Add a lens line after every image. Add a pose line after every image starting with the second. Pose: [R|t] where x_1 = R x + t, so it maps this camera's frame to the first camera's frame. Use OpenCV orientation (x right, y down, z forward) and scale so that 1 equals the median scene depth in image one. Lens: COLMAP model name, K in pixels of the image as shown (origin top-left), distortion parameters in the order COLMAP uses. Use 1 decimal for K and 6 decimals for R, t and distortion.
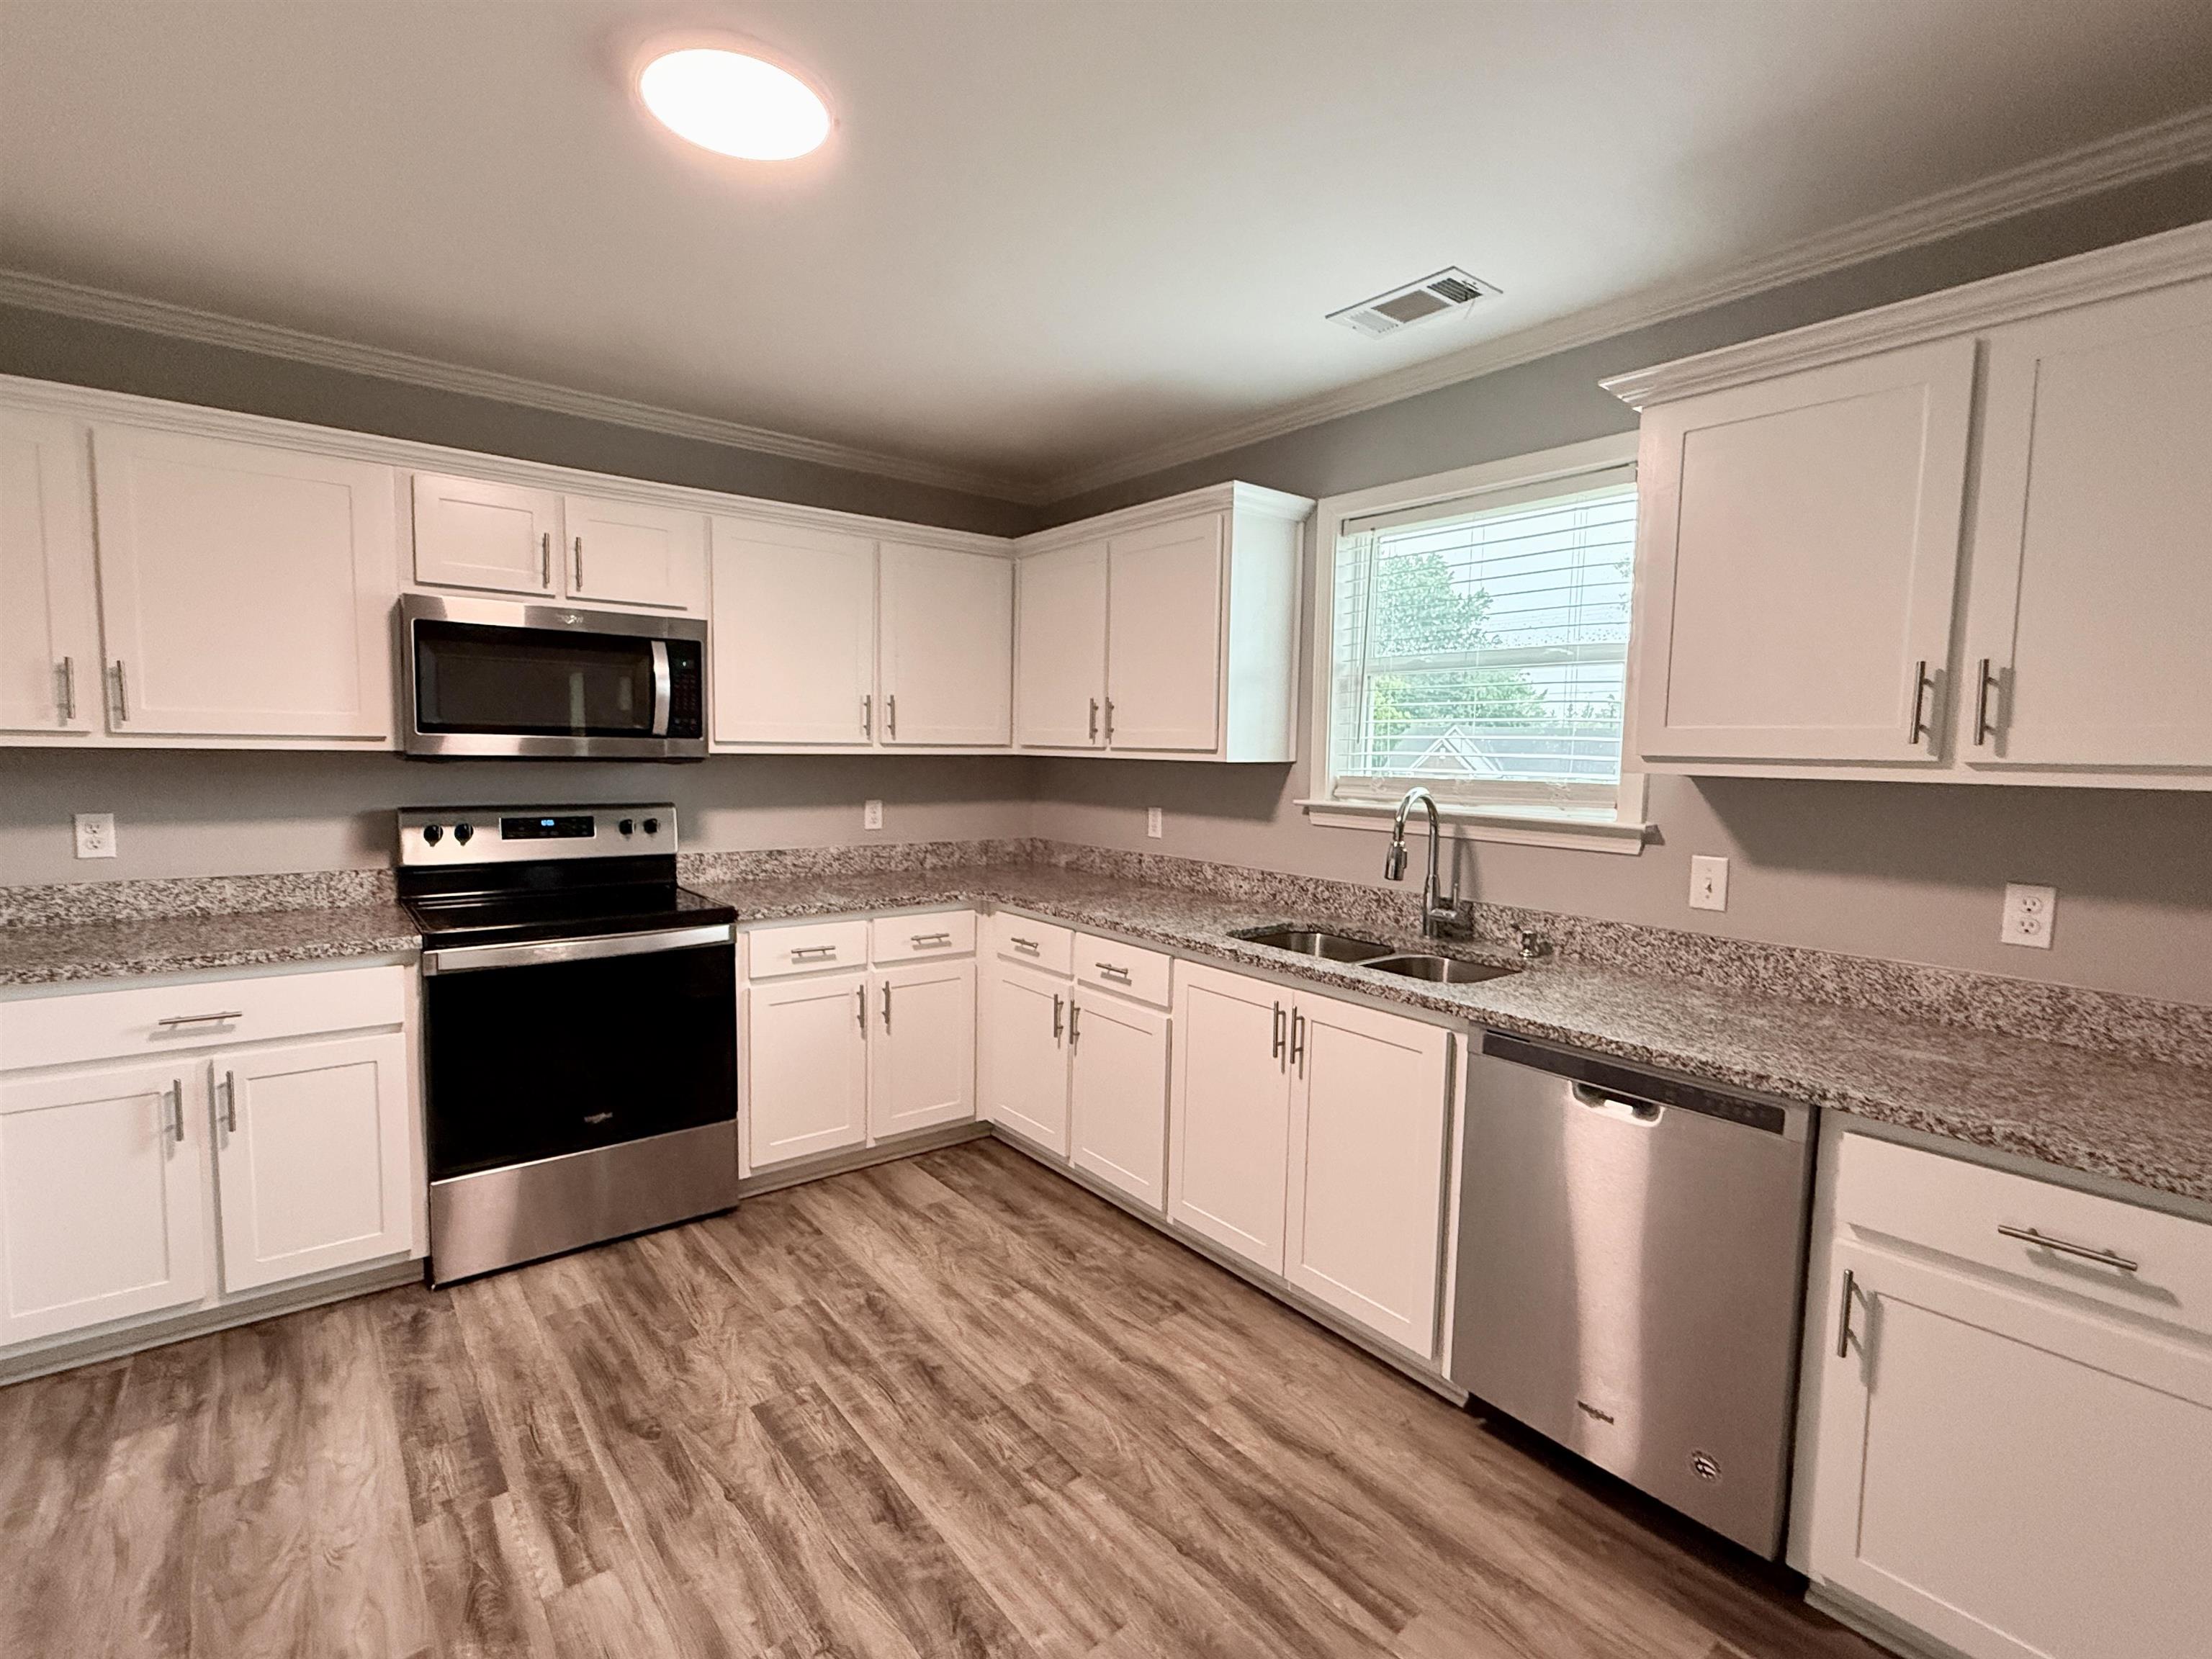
lens RADIAL K [[1023.4, 0, 1109.7], [0, 1023.4, 832.6], [0, 0, 1]] dist [-0.000833, -0.000007]
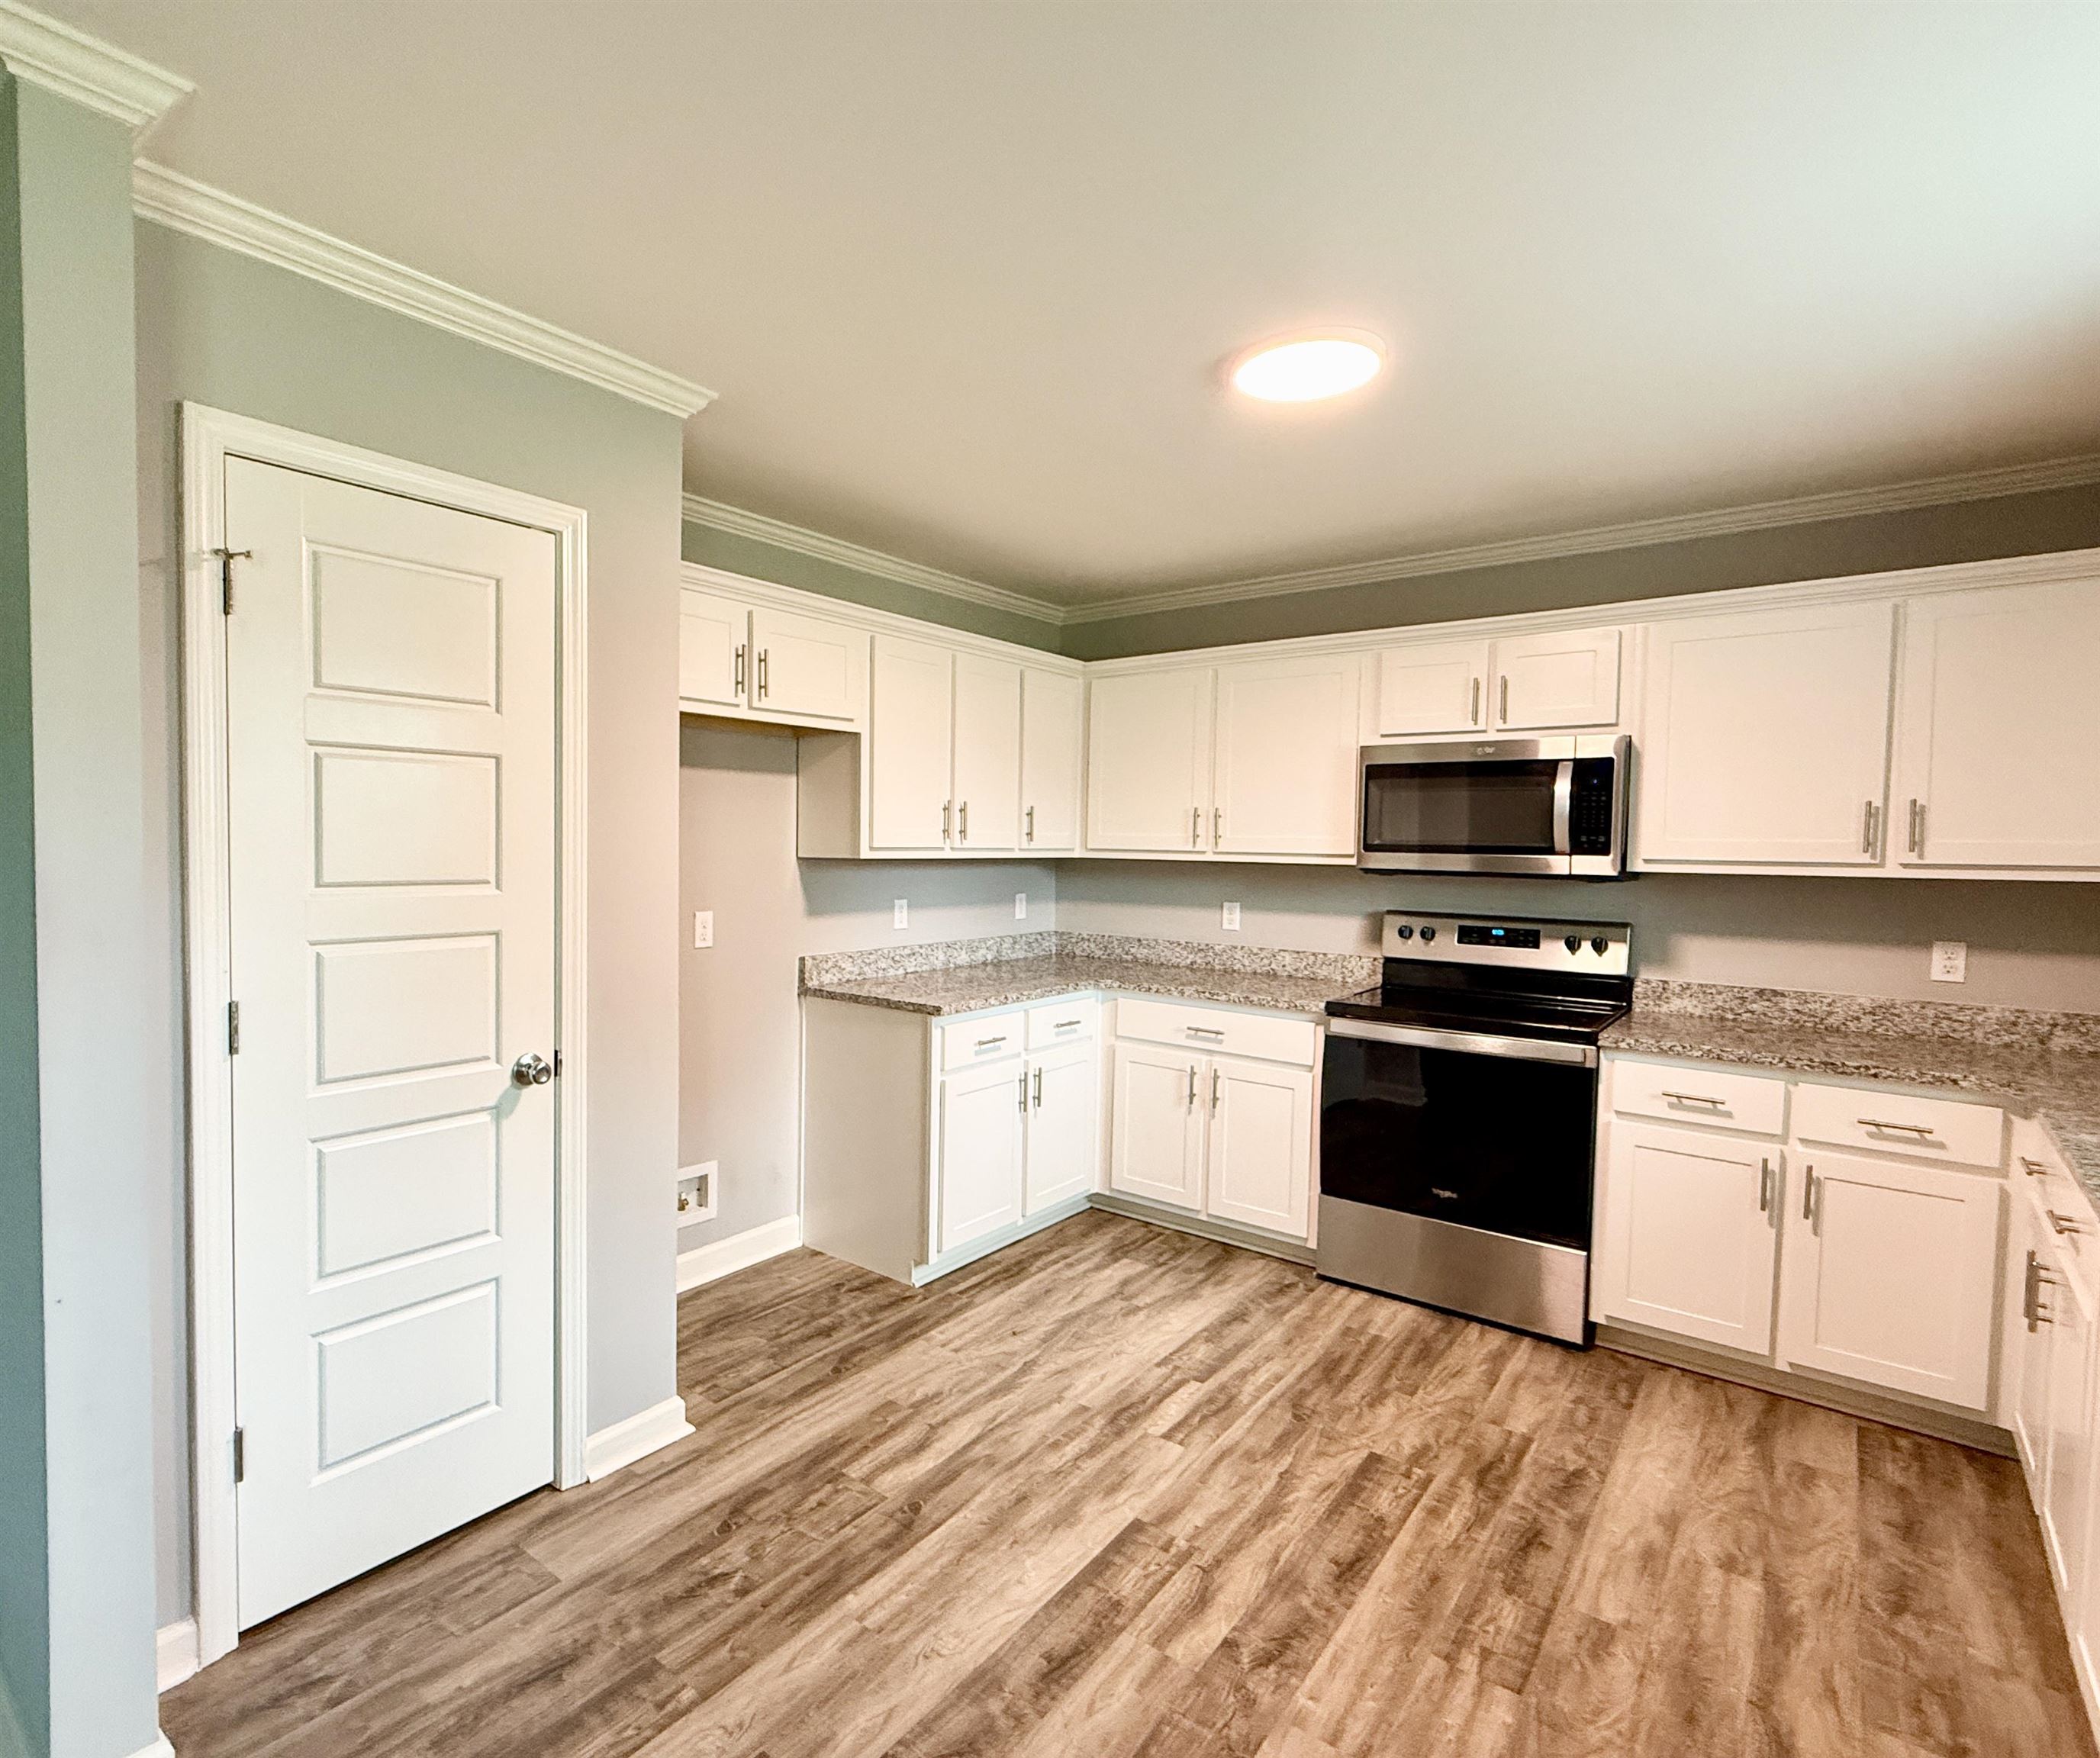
lens RADIAL K [[1085.3, 0, 933.6], [0, 1085.3, 885.8], [0, 0, 1]] dist [0.001694, -0.001221]
pose [[0.194430, 0.026344, -0.980563, 0.606743], [-0.094982, 0.995448, 0.007911, -0.013755], [0.976307, 0.091597, 0.196047, 0.212909]]
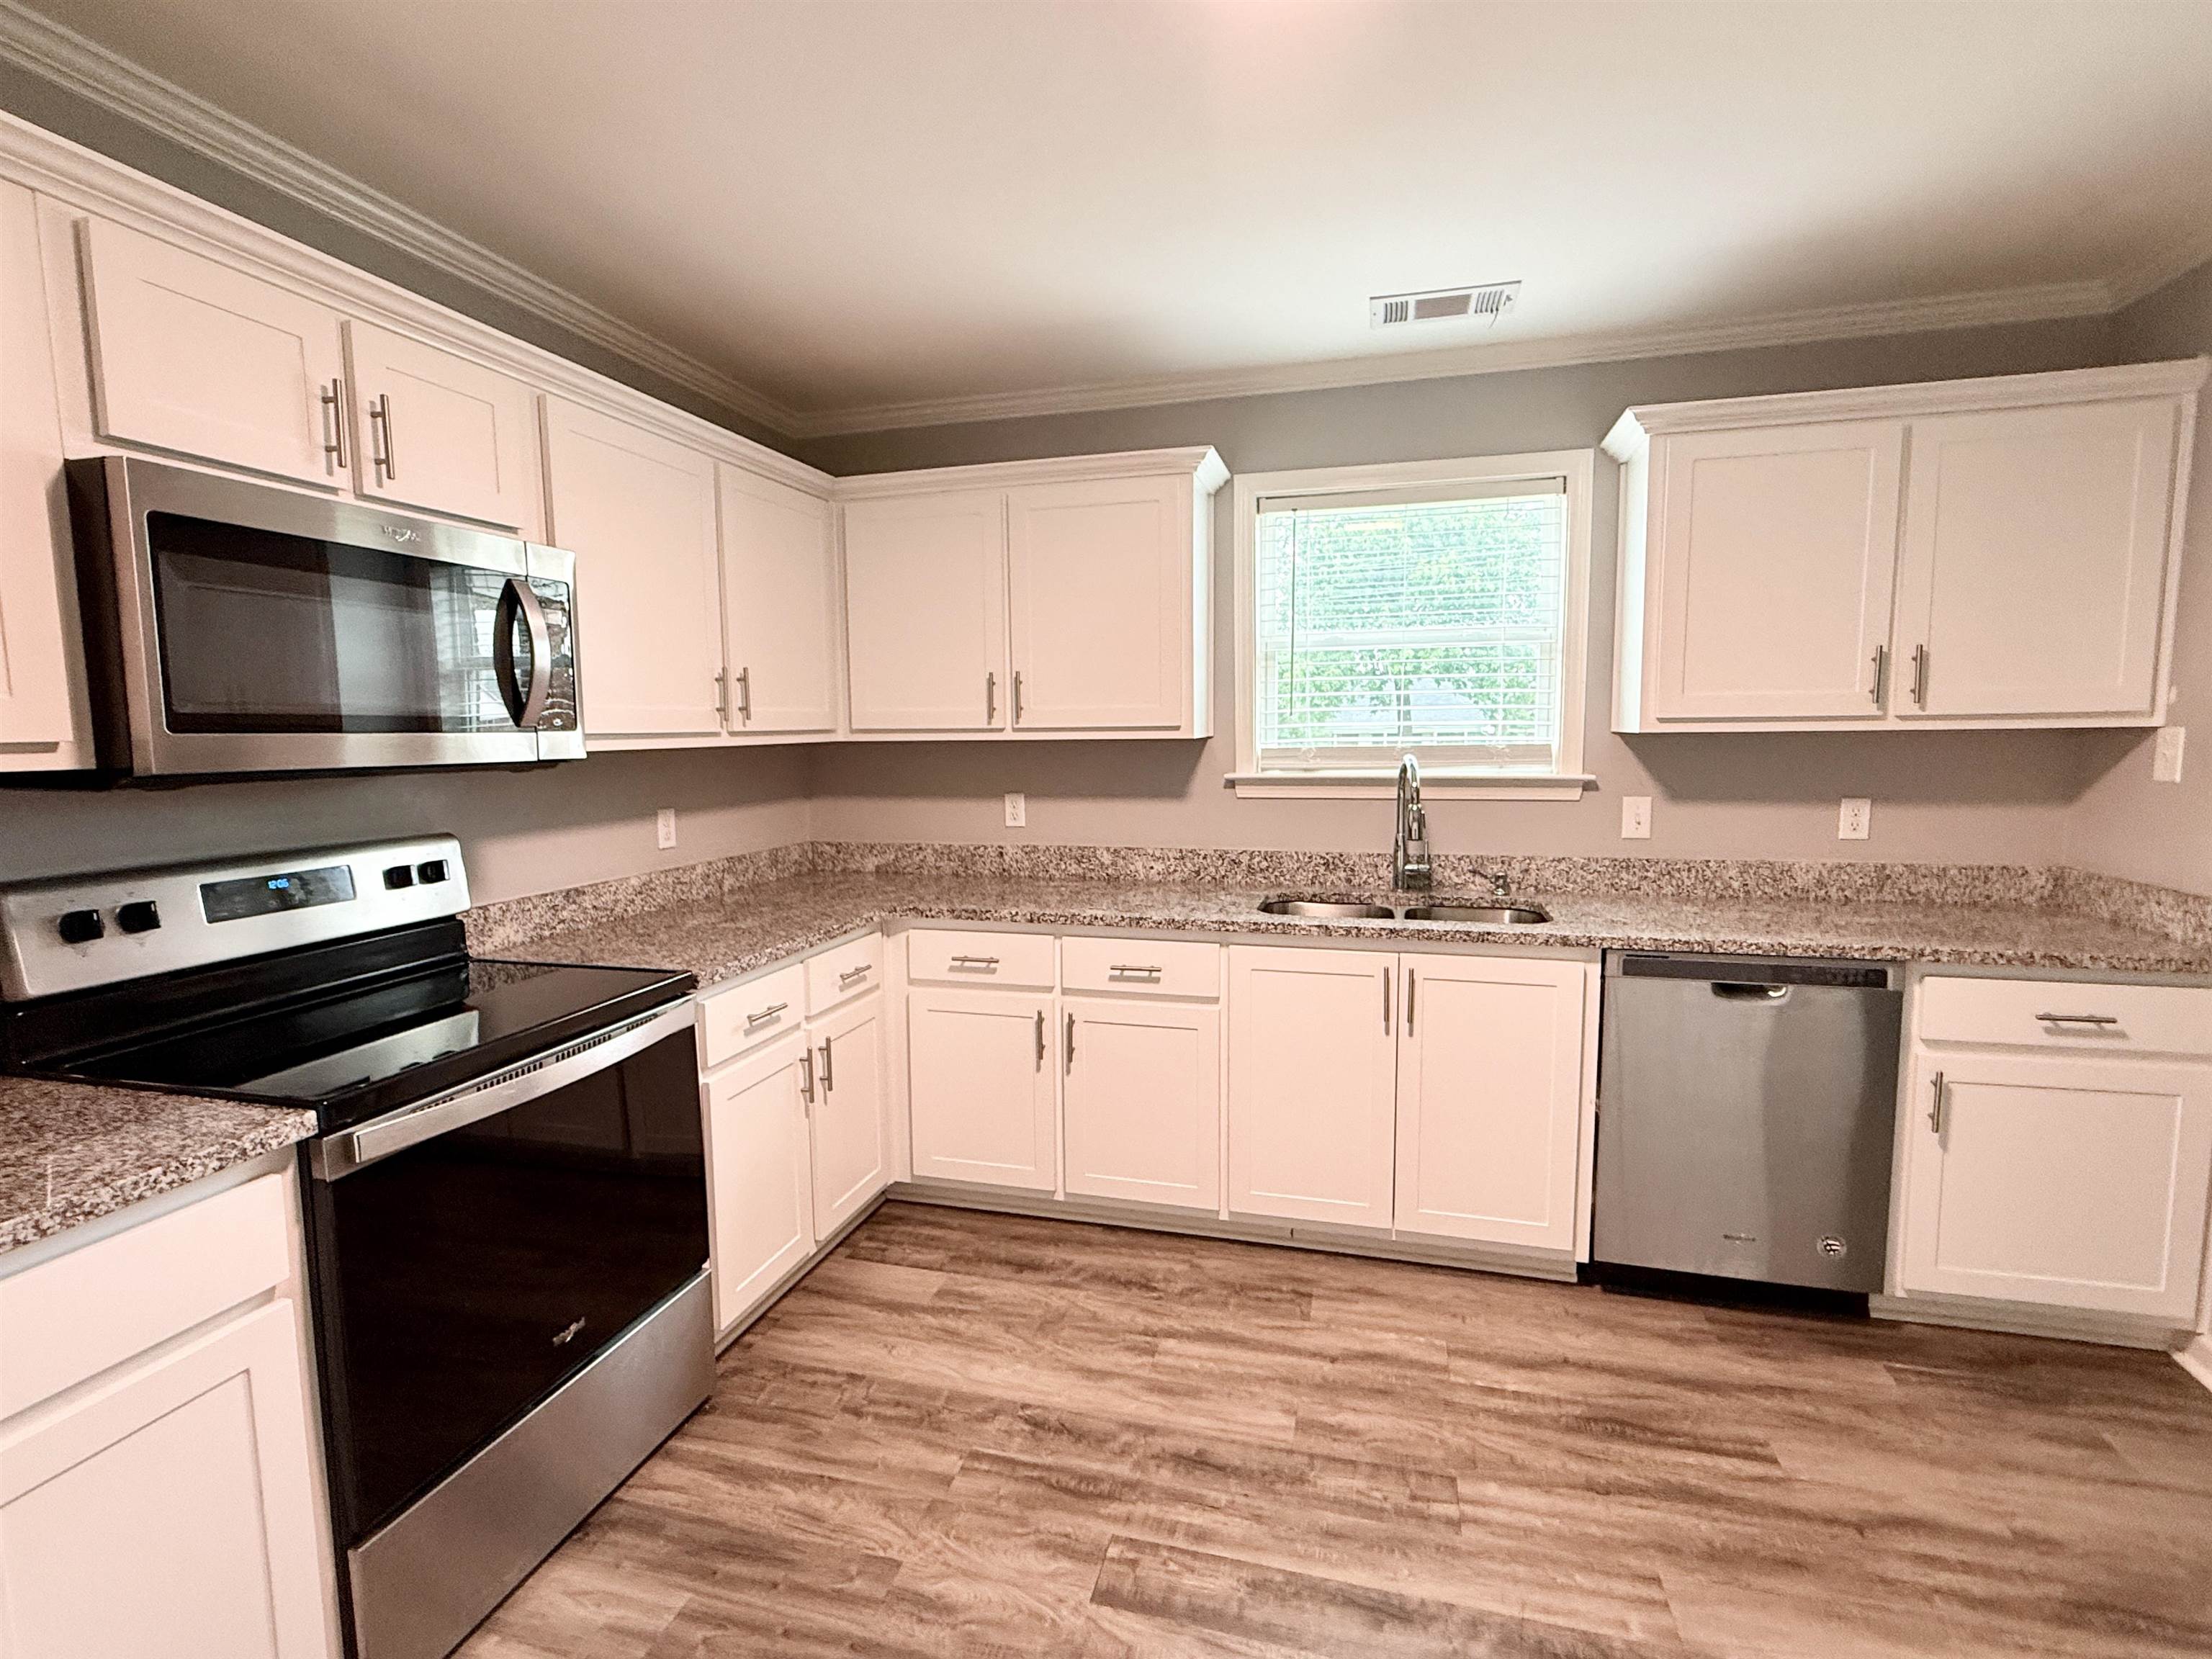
lens RADIAL K [[1023.4, 0, 1111.0], [0, 1023.4, 834.4], [0, 0, 1]] dist [-0.000833, -0.000007]
pose [[0.807648, -0.088825, 0.582937, -0.634004], [0.076454, 0.996019, 0.045841, -0.035566], [-0.584688, 0.007544, 0.811223, 0.319969]]
